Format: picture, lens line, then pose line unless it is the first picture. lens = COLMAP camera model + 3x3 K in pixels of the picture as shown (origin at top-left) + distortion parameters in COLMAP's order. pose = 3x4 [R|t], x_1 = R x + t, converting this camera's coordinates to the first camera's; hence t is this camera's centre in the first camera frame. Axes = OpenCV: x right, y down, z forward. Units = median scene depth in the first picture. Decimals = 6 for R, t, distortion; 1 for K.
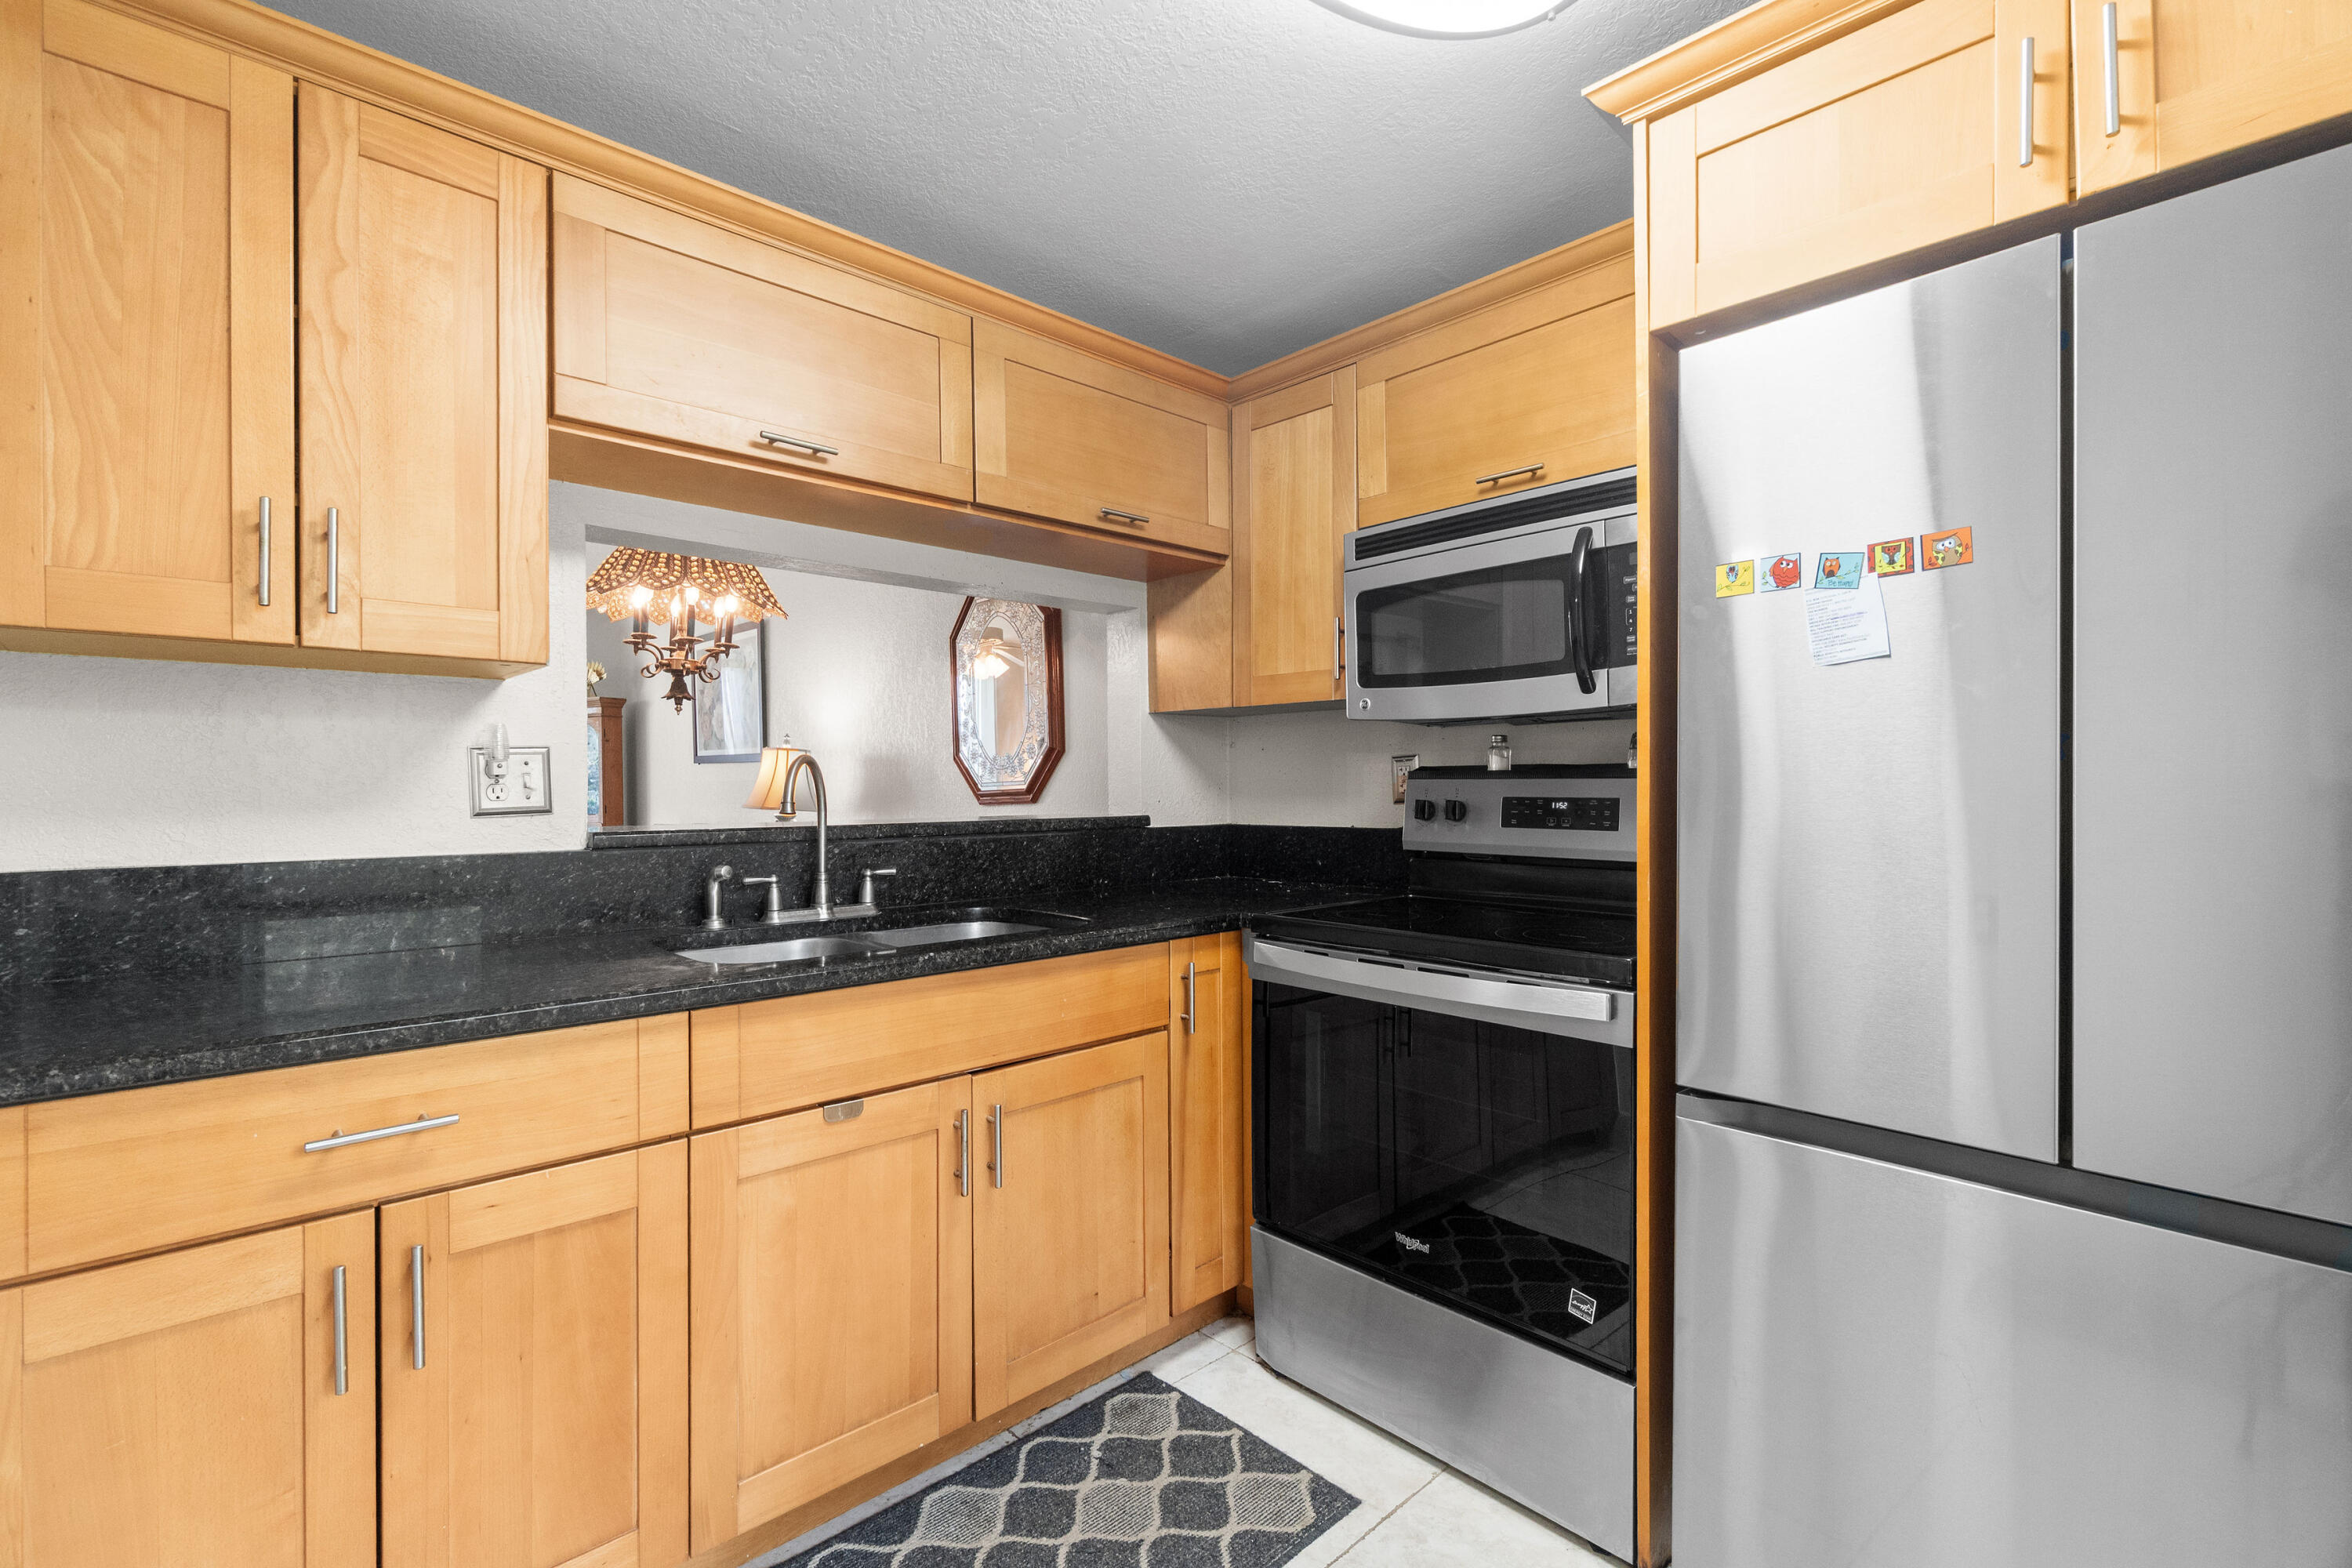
lens RADIAL K [[1033.8, 0, 1135.2], [0, 1033.8, 787.2], [0, 0, 1]] dist [0.000304, -0.000086]
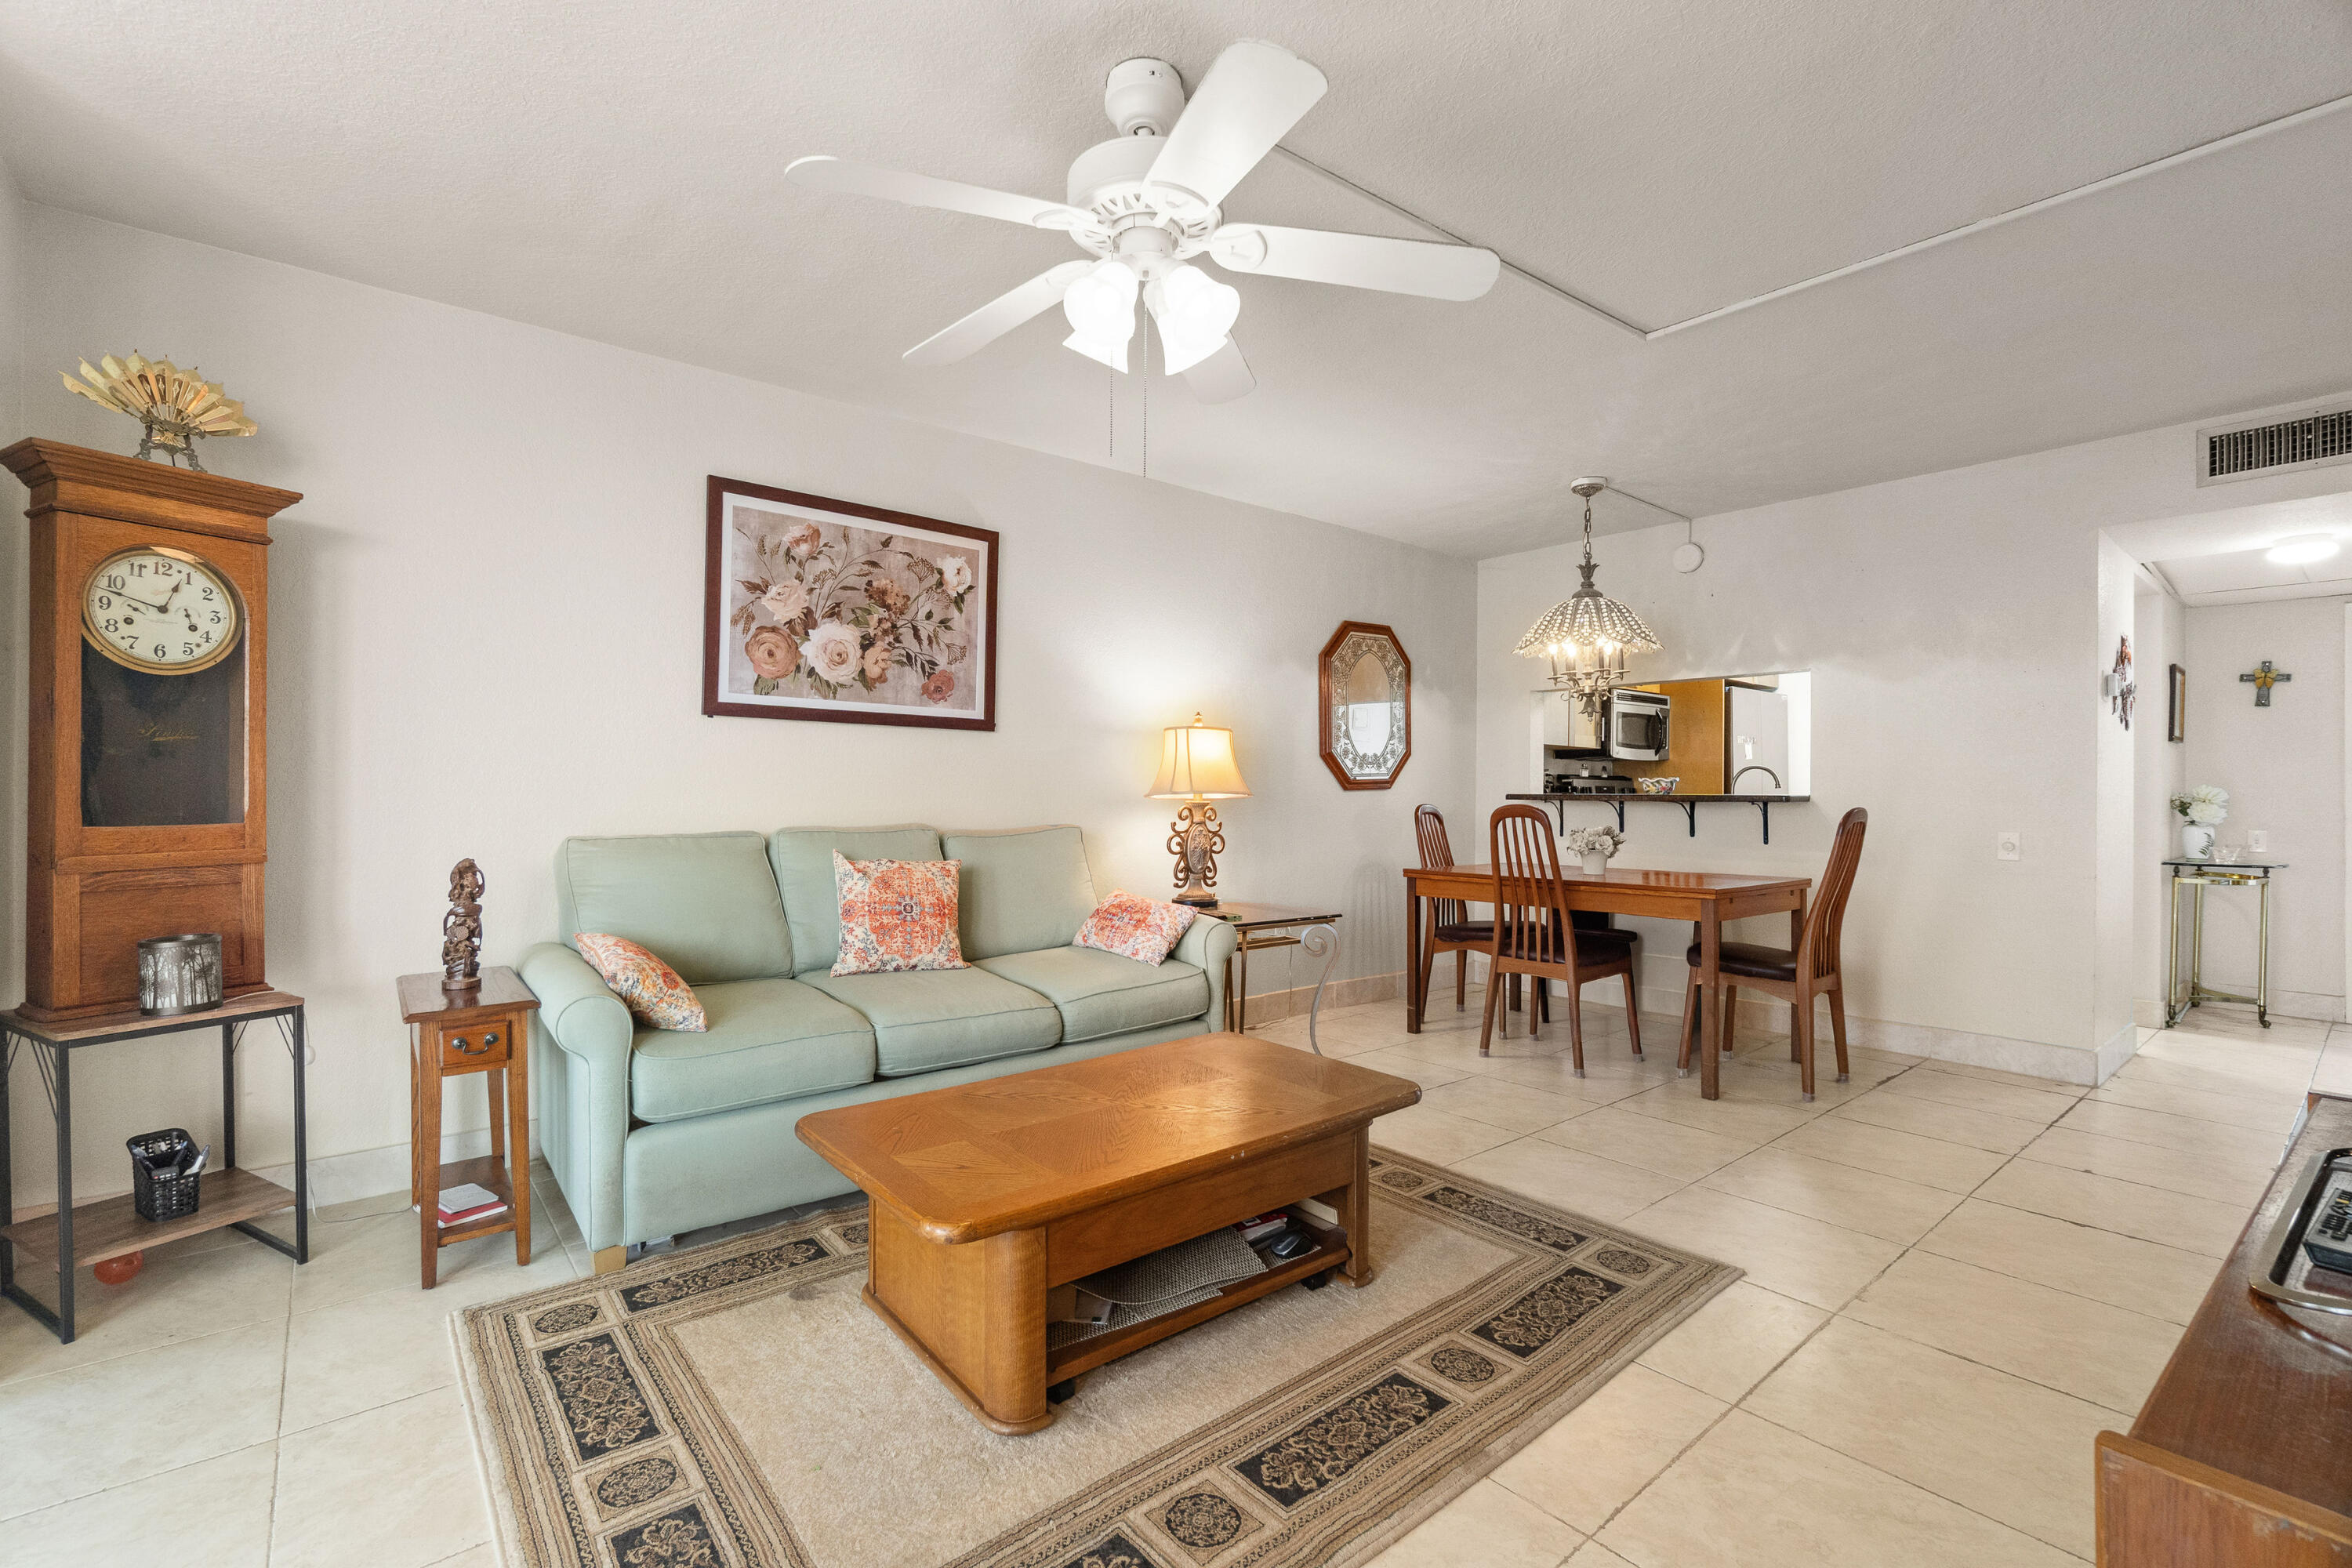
lens RADIAL K [[1017.5, 0, 1151.7], [0, 1017.5, 792.3], [0, 0, 1]] dist [-0.006092, -0.000109]
pose [[0.059548, 0.005514, 0.998210, -2.748425], [-0.004217, 0.999977, -0.005272, 0.051850], [-0.998217, -0.003896, 0.059570, 2.217759]]
